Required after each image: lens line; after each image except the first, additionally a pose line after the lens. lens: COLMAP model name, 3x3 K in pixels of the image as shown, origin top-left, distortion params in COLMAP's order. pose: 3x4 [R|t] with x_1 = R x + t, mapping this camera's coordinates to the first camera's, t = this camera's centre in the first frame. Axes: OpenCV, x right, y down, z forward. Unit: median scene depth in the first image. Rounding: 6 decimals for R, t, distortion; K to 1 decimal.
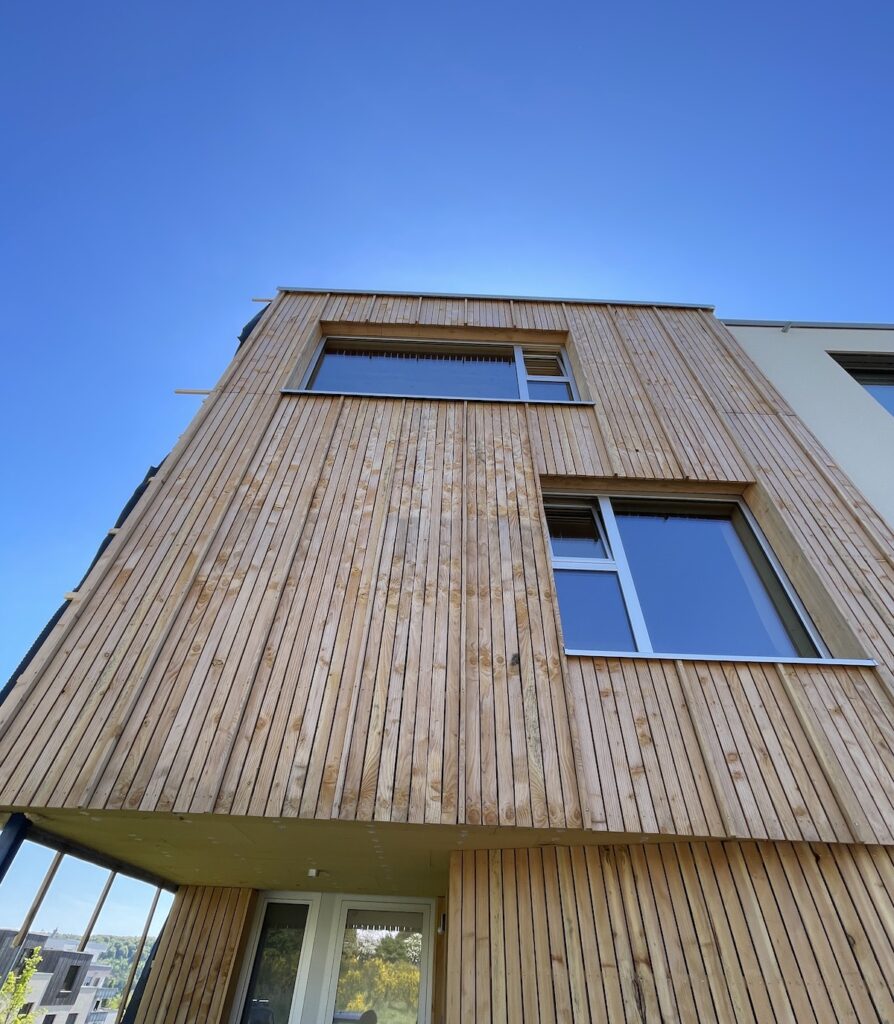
lens RADIAL K [[504.5, 0, 465.5], [0, 504.5, 515.5], [0, 0, 1]] dist [0.022493, -0.013619]
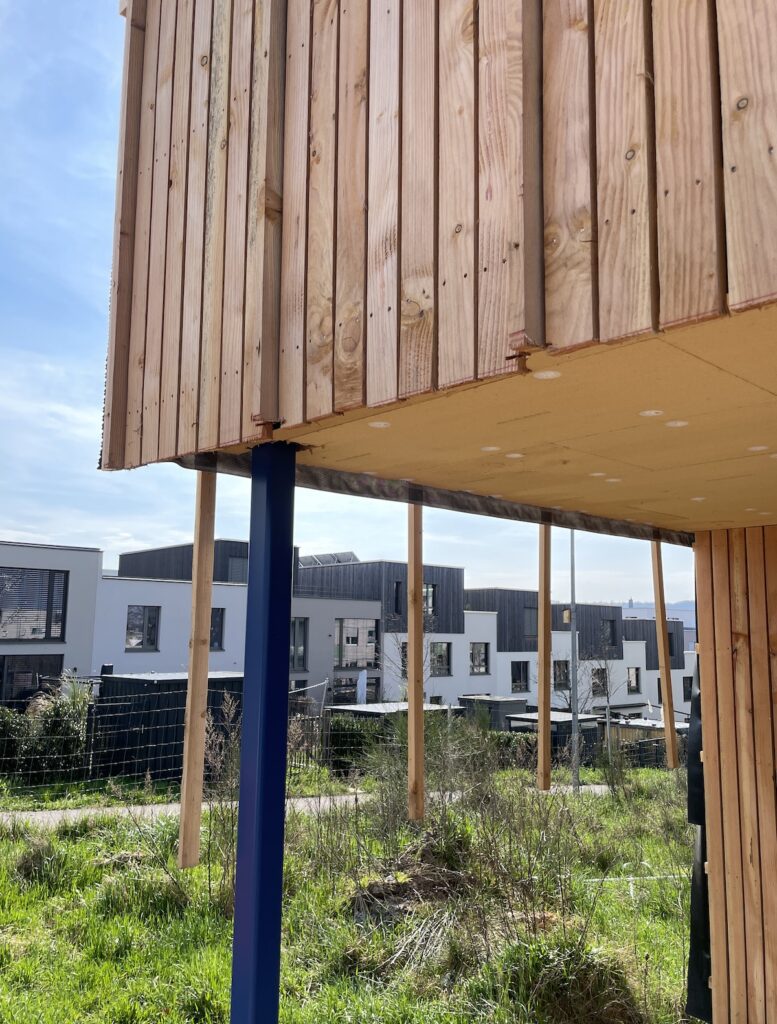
lens RADIAL K [[864.2, 0, 389.4], [0, 864.2, 527.6], [0, 0, 1]] dist [0.120990, -0.000324]
pose [[0.673530, -0.118445, -0.729609, -0.148877], [0.516081, 0.782008, 0.349463, 0.321808], [0.529167, -0.611911, 0.587832, 0.403639]]
